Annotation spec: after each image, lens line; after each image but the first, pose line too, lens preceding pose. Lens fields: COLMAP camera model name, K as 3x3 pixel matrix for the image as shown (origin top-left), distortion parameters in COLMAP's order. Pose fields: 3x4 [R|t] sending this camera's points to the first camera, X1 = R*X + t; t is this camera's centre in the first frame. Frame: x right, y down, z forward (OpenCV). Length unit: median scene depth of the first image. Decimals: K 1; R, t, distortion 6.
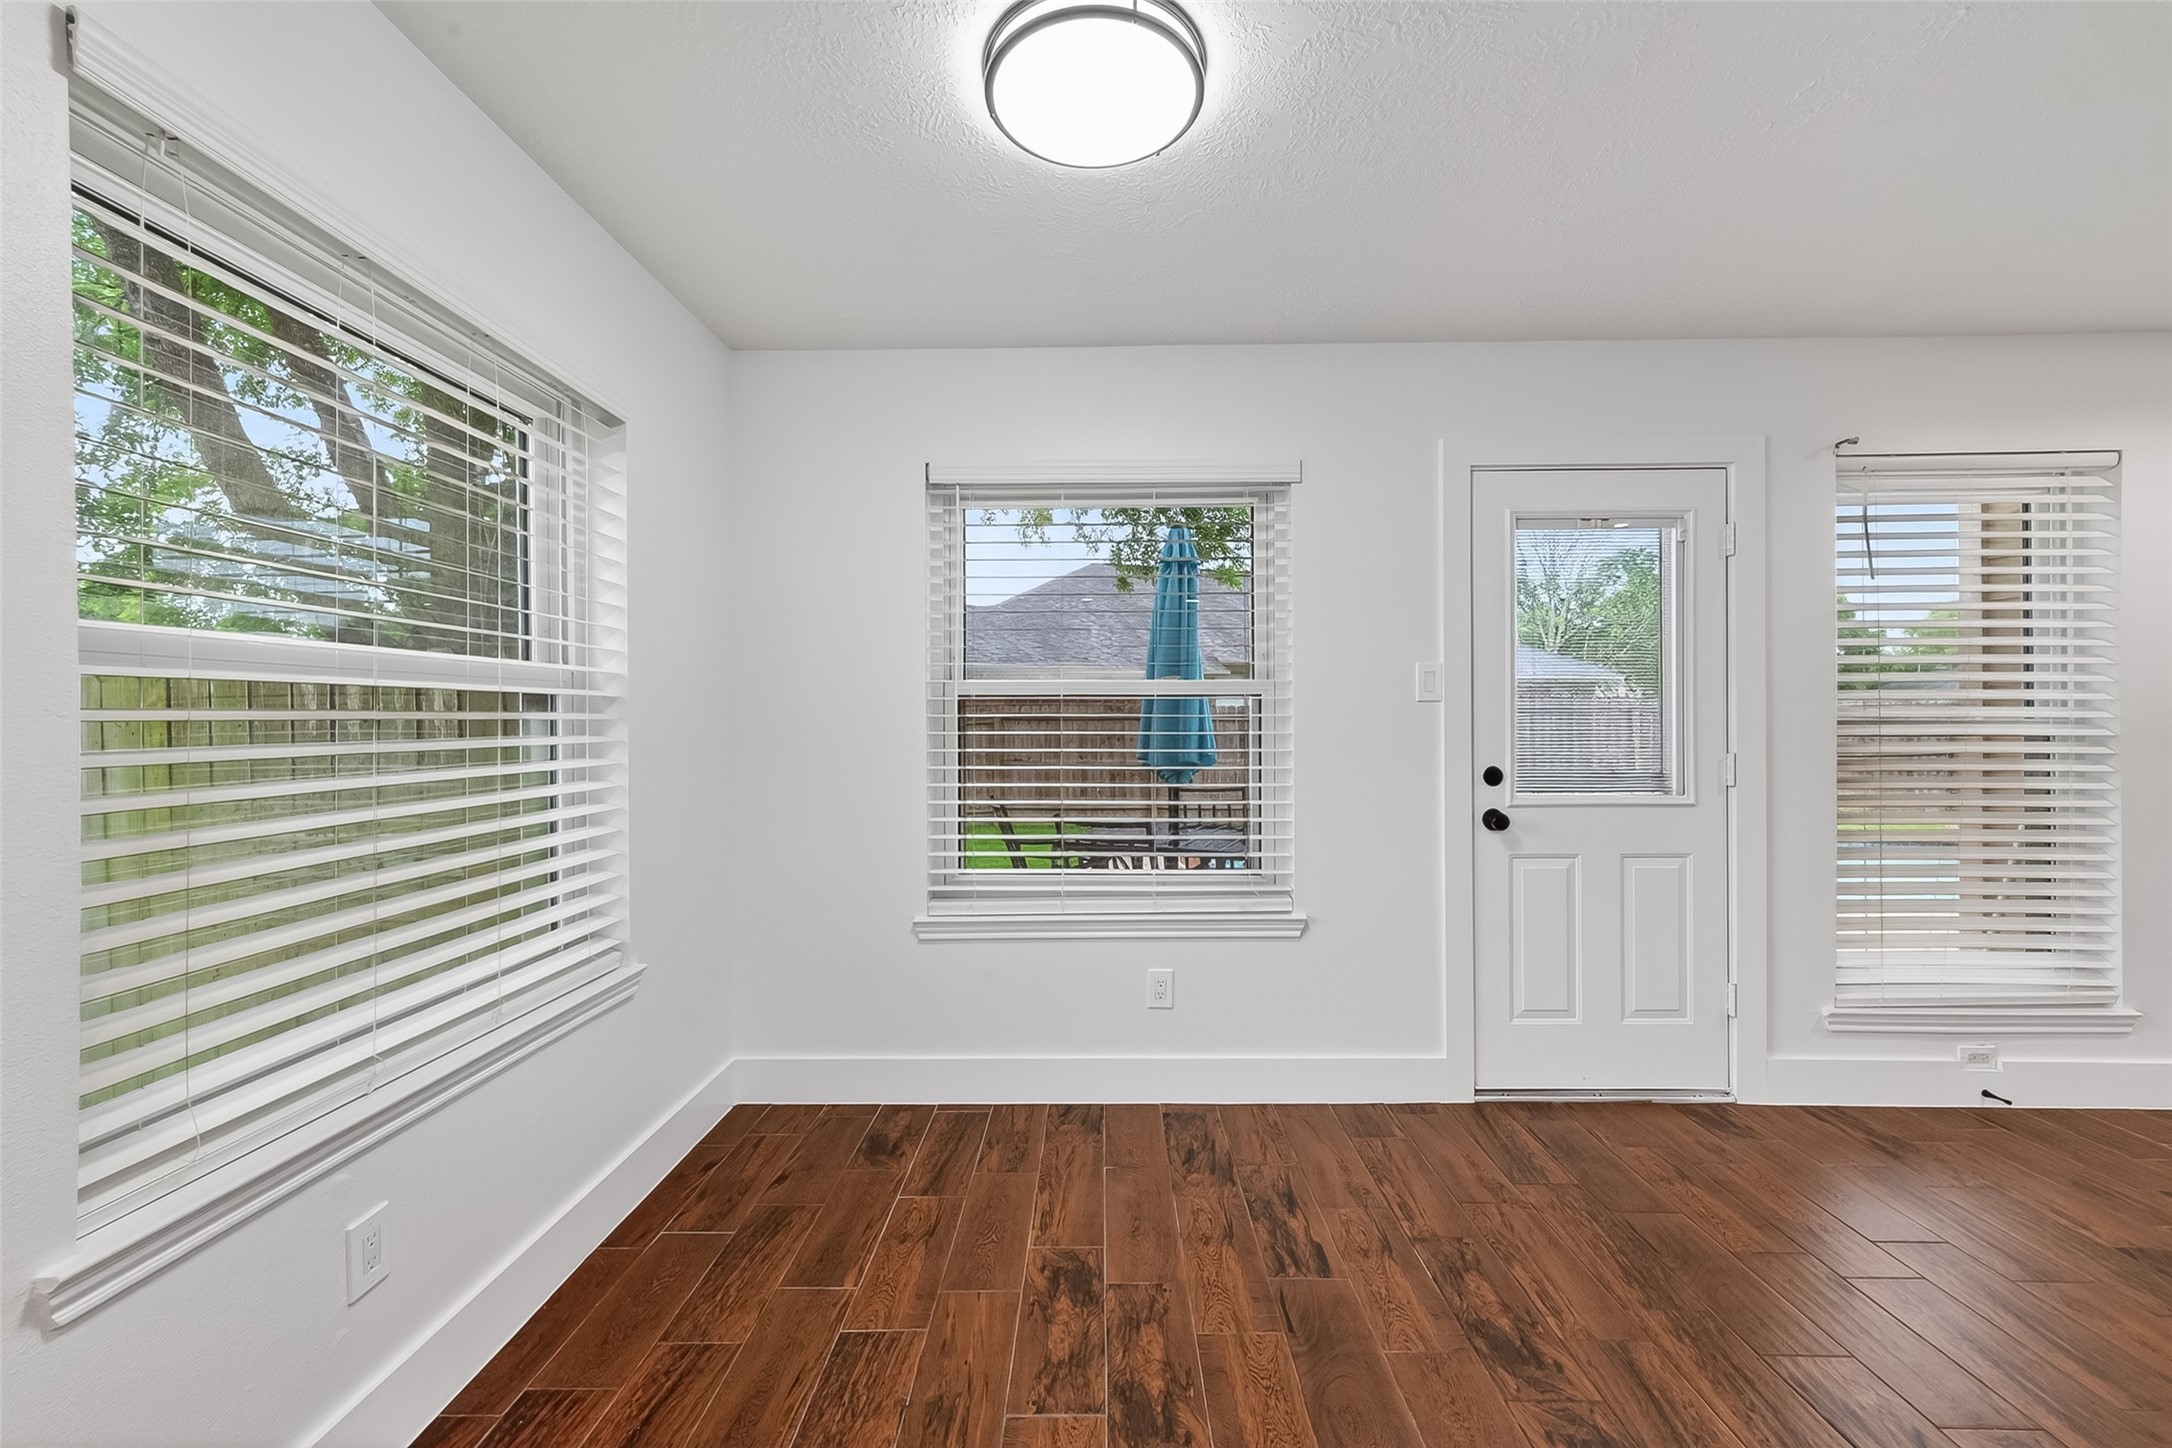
lens RADIAL K [[988.9, 0, 1095.0], [0, 988.9, 727.4], [0, 0, 1]] dist [0.001077, -0.000130]
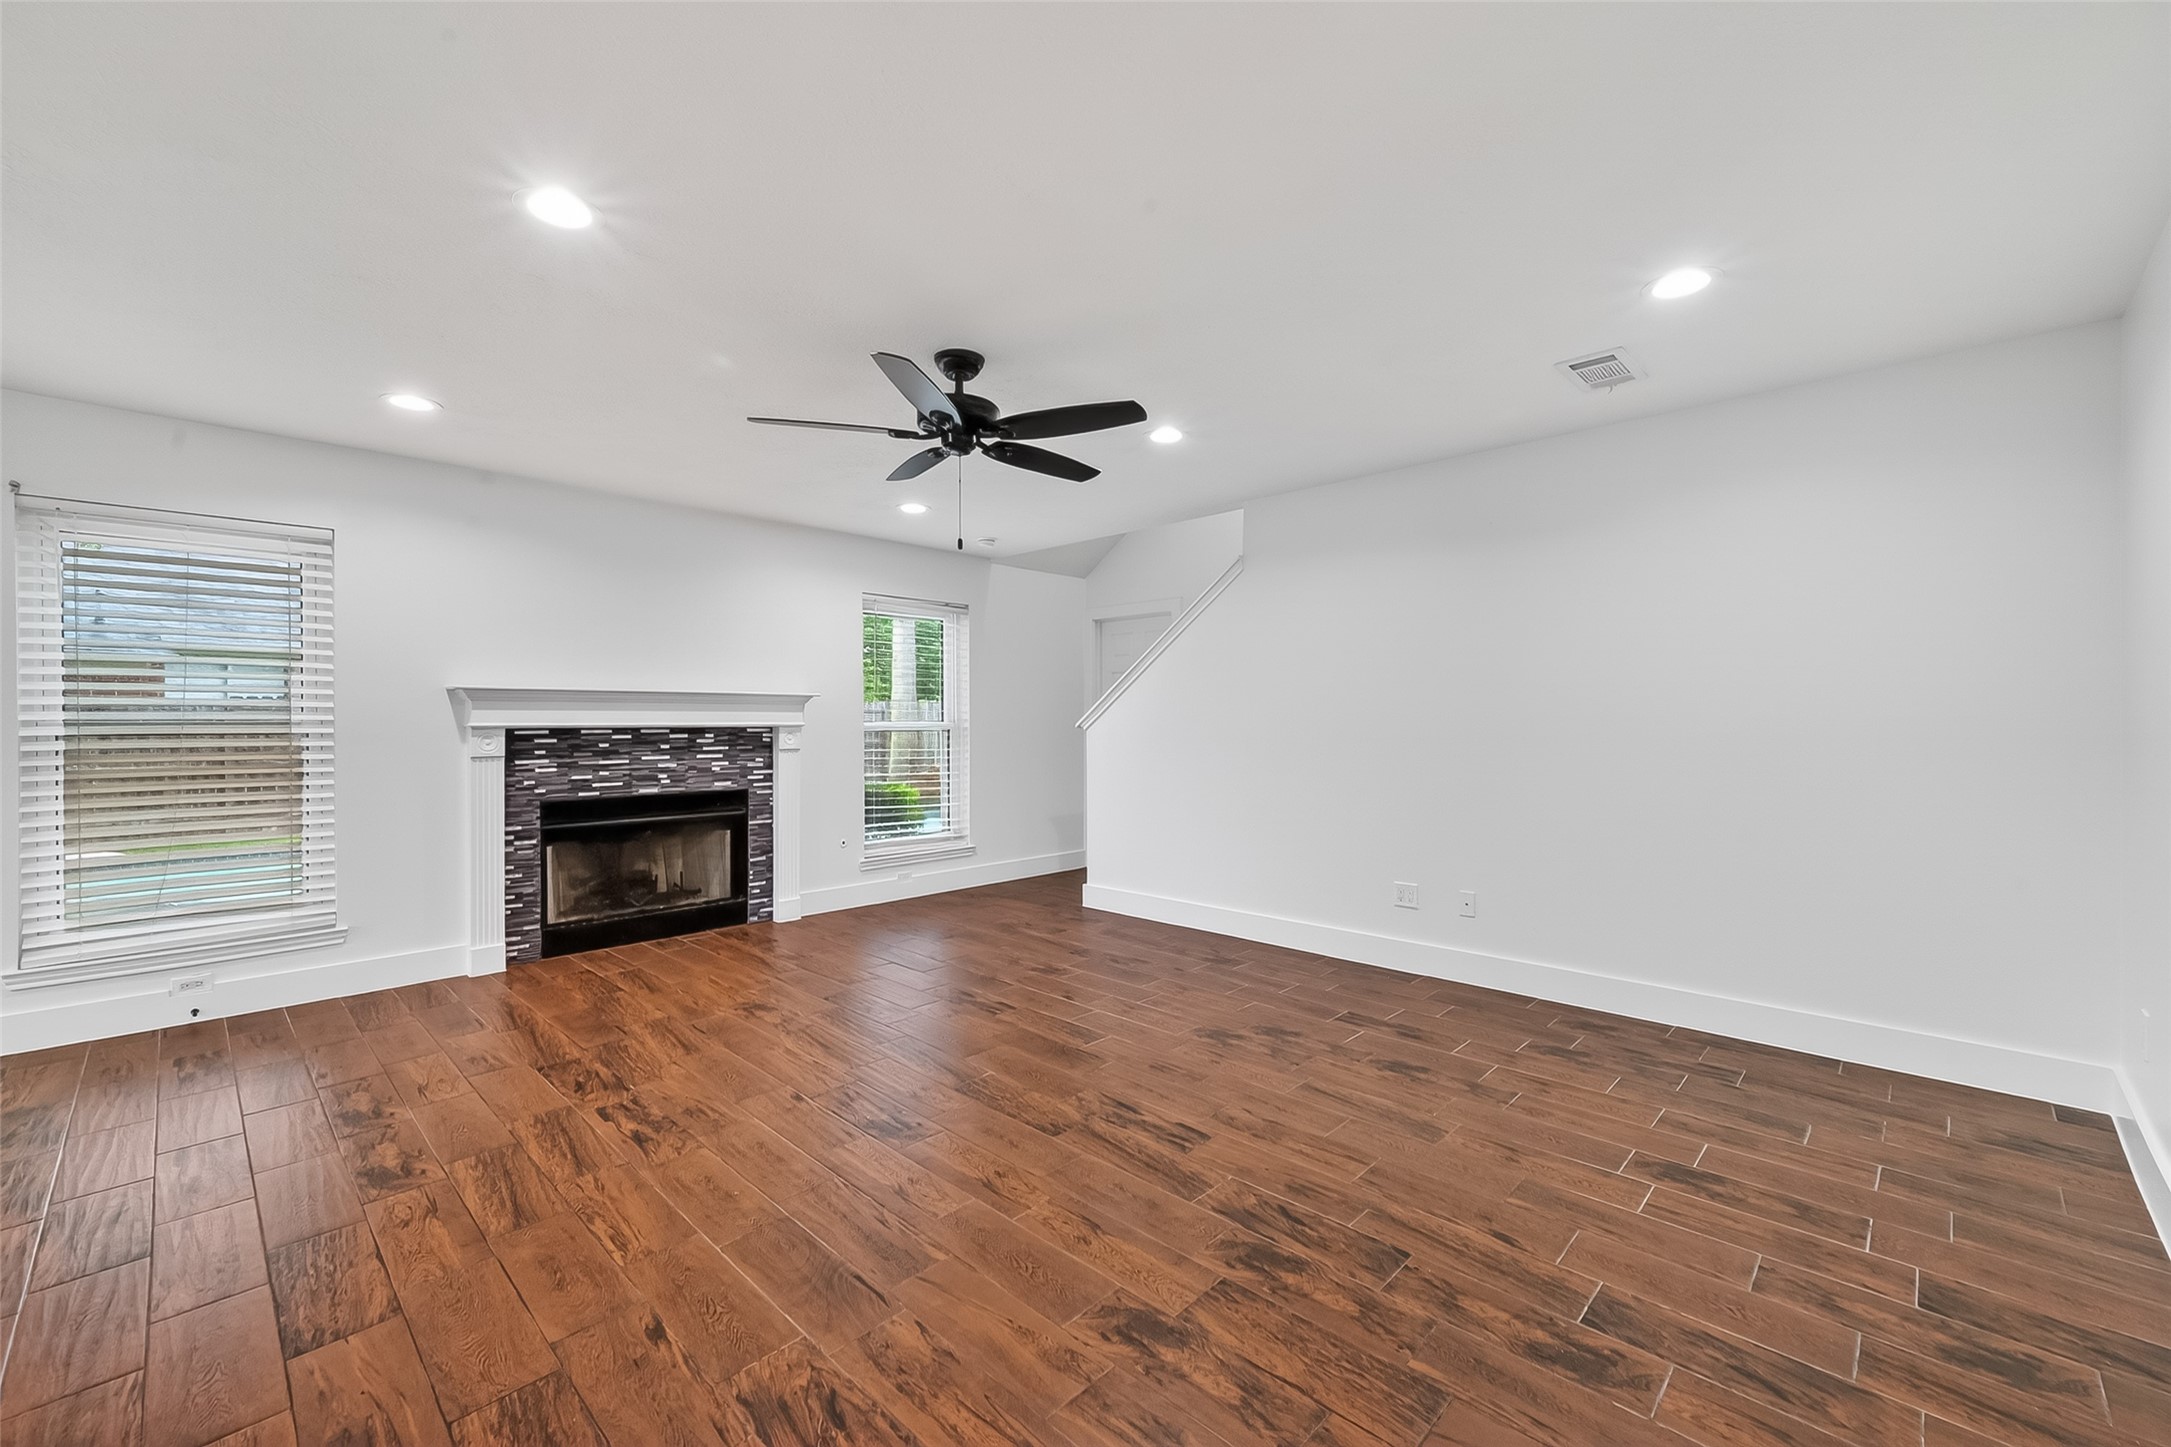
lens RADIAL K [[885.8, 0, 1101.4], [0, 885.8, 716.6], [0, 0, 1]] dist [0.003004, -0.000346]
pose [[0.675869, 0.003438, 0.737014, 0.832853], [0.003224, 0.999966, -0.007622, -0.001804], [-0.737015, 0.007528, 0.675835, -0.642639]]
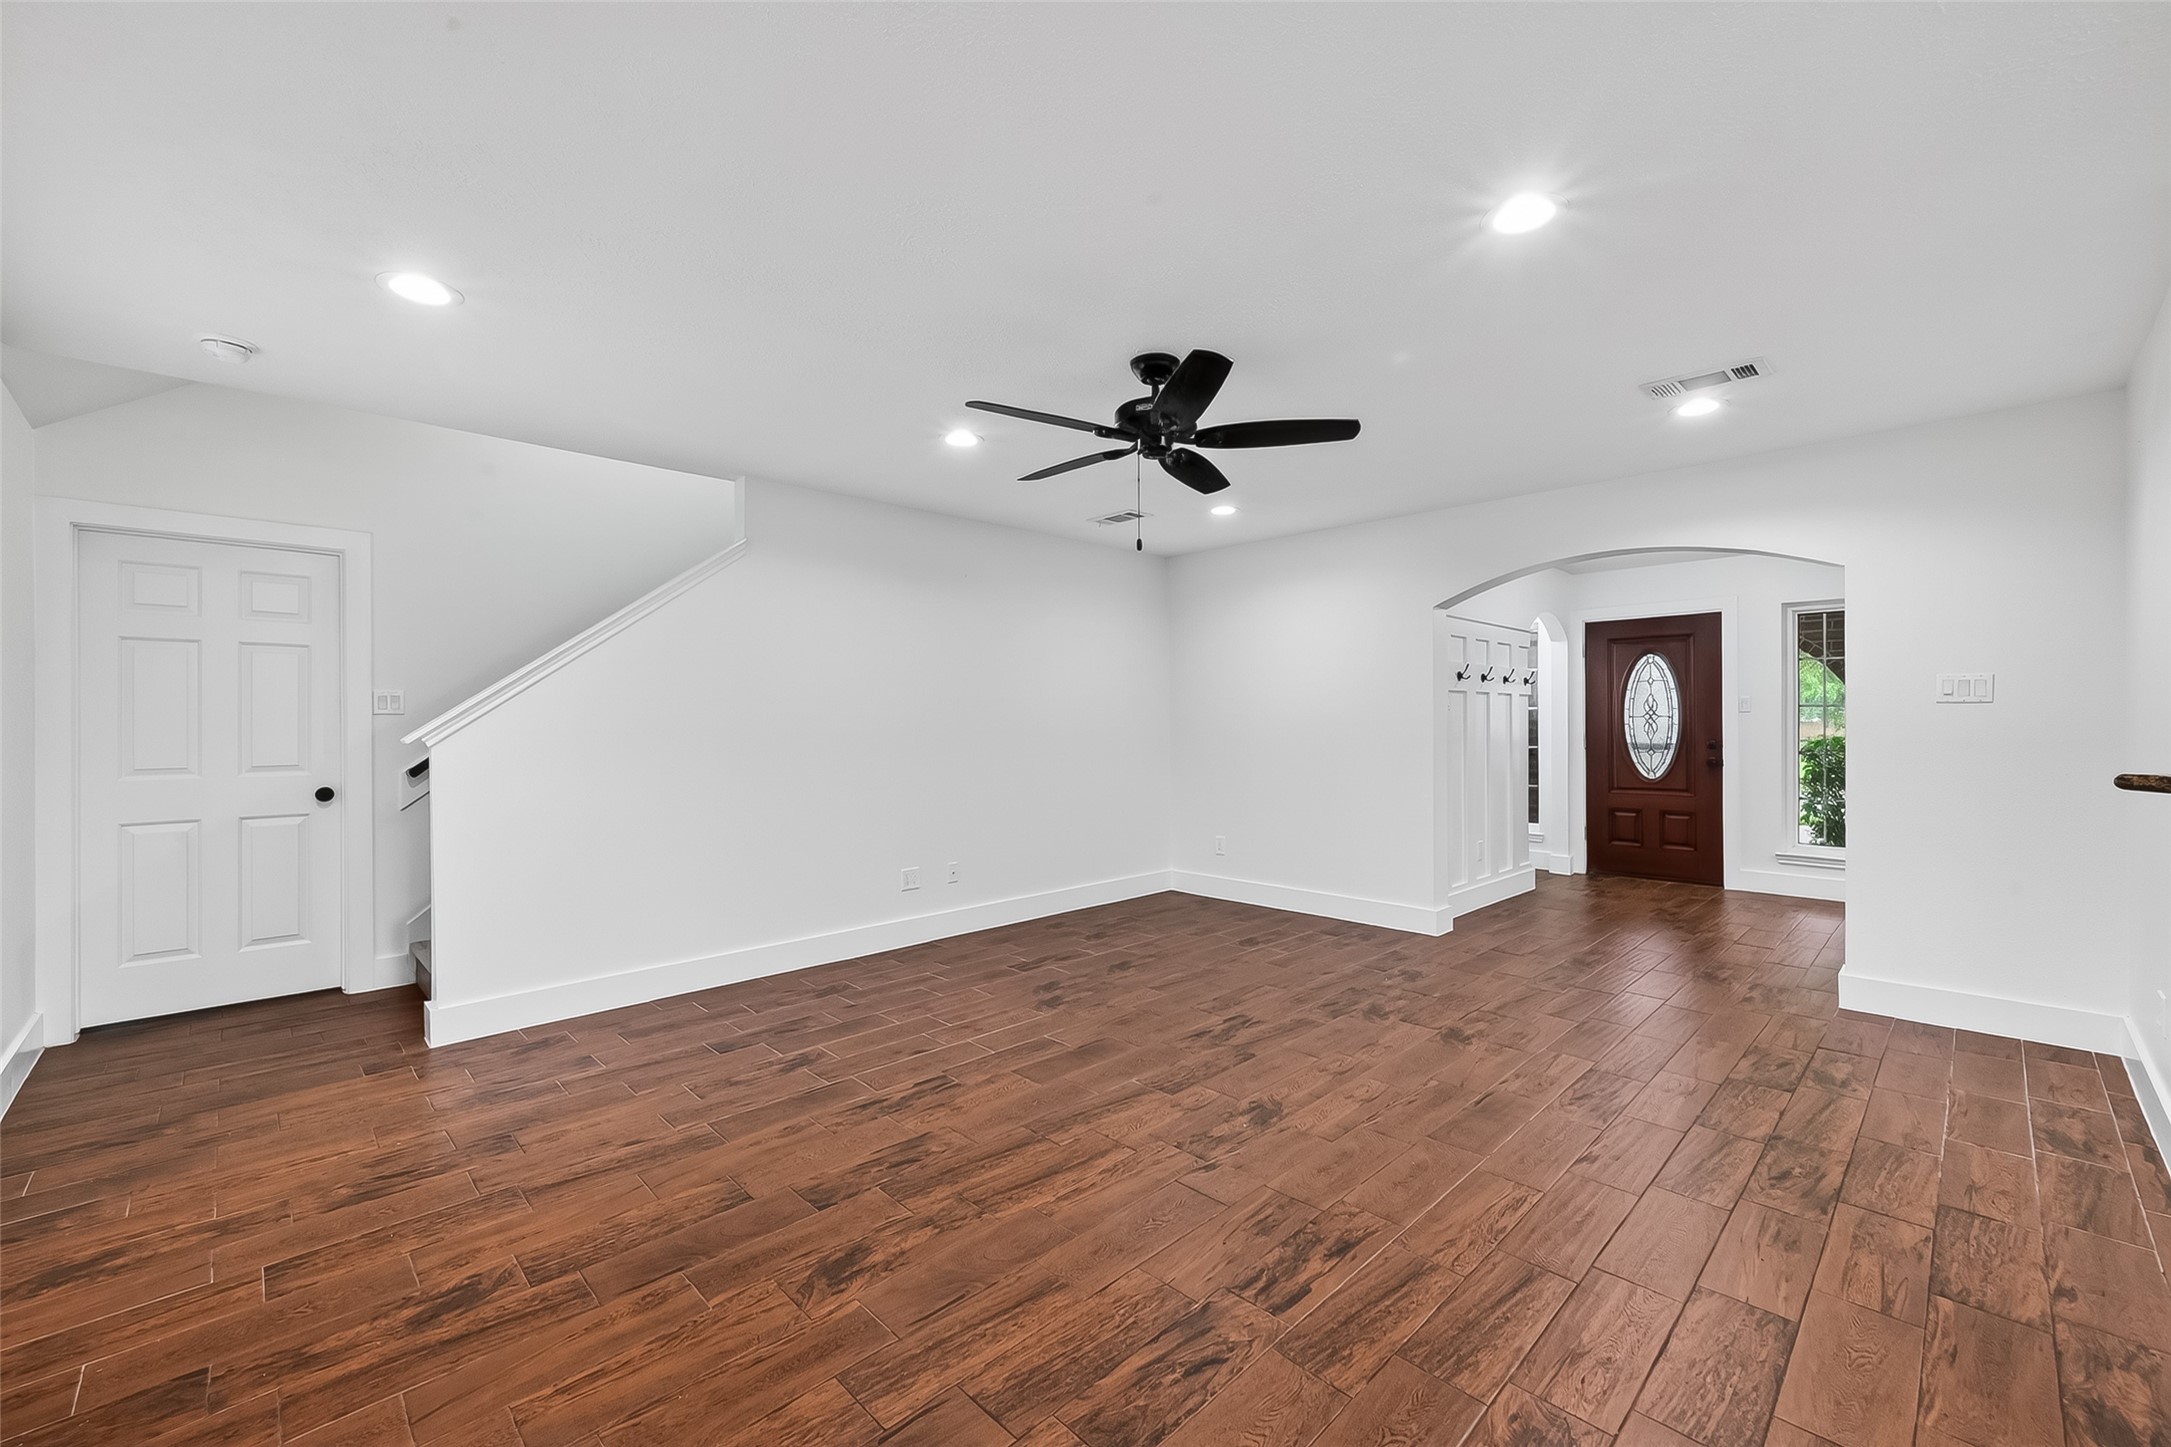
lens RADIAL K [[890.4, 0, 1085.3], [0, 890.4, 722.8], [0, 0, 1]] dist [0.001775, -0.000130]
pose [[-0.716458, 0.007269, 0.697593, 0.821594], [0.011493, 0.999933, 0.001384, -0.013818], [-0.697536, 0.009009, -0.716493, 0.837164]]
